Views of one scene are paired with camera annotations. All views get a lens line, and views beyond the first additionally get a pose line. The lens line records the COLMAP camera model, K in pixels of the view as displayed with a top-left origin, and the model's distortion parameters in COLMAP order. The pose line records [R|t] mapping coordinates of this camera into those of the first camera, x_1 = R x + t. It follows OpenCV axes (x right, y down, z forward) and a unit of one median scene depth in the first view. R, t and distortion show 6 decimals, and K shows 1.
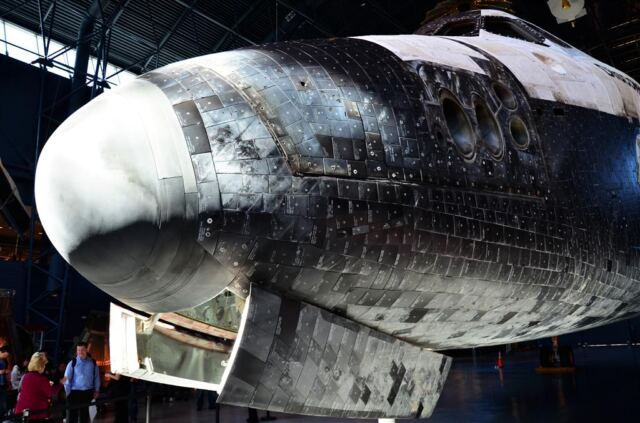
lens RADIAL K [[496.6, 0, 319.7], [0, 496.6, 223.1], [0, 0, 1]] dist [-0.141654, 0.117457]
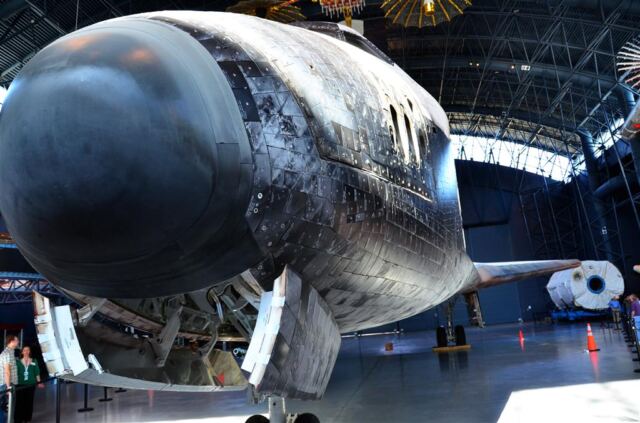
lens RADIAL K [[496.6, 0, 319.7], [0, 496.6, 223.1], [0, 0, 1]] dist [-0.141654, 0.117457]
pose [[0.867307, 0.065112, 0.493496, -0.556556], [-0.070209, 0.997498, -0.008220, 0.044336], [-0.492797, -0.027518, 0.869709, 0.131276]]
